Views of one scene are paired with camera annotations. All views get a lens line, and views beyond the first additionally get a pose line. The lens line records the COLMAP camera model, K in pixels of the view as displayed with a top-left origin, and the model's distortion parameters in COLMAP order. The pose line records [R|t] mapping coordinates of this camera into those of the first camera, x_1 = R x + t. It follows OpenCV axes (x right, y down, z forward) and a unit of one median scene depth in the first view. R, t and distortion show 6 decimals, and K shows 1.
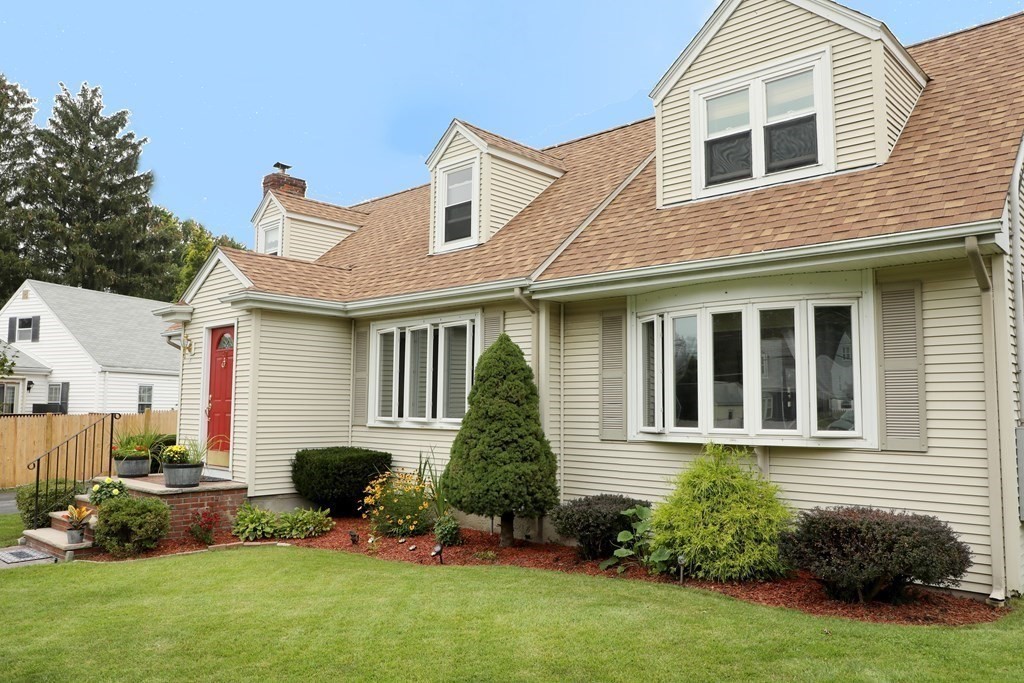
lens RADIAL K [[779.4, 0, 503.6], [0, 779.4, 342.5], [0, 0, 1]] dist [-0.077656, 0.001688]
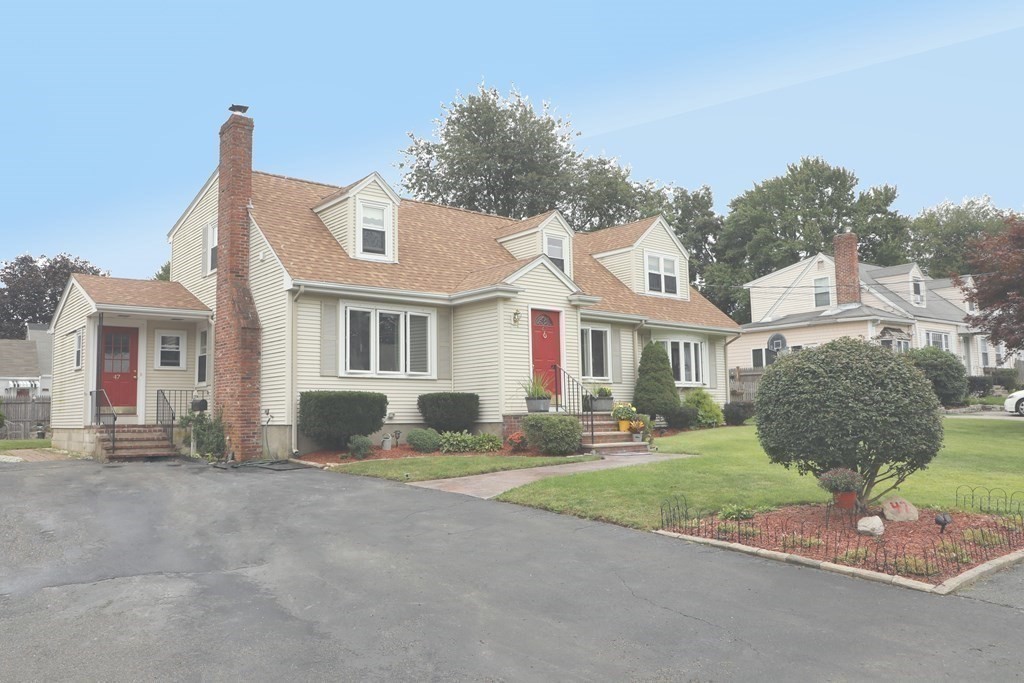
lens RADIAL K [[779.4, 0, 502.4], [0, 779.4, 346.7], [0, 0, 1]] dist [-0.077656, 0.001688]
pose [[0.117225, 0.081421, 0.989762, -2.501335], [-0.065160, 0.995116, -0.074144, 0.223872], [-0.990965, -0.055801, 0.121958, 1.231630]]
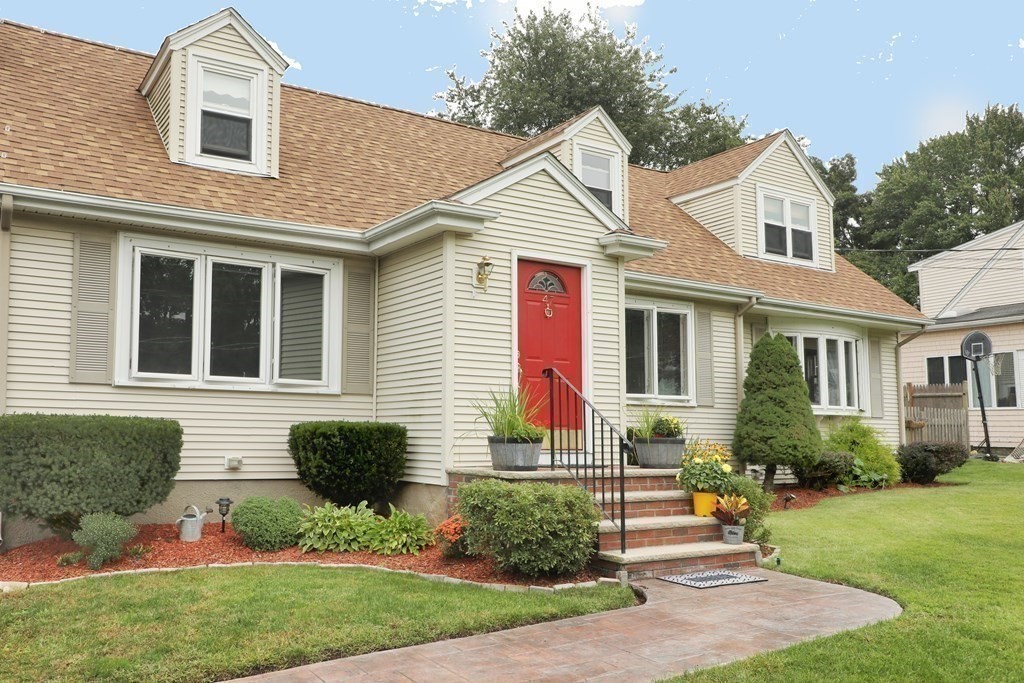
lens RADIAL K [[831.6, 0, 492.3], [0, 831.6, 333.2], [0, 0, 1]] dist [0.004024, 0.011196]
pose [[0.248800, 0.111510, 0.962114, -1.556371], [-0.088627, 0.991804, -0.092033, 0.172497], [-0.964492, -0.062371, 0.256644, 1.158708]]
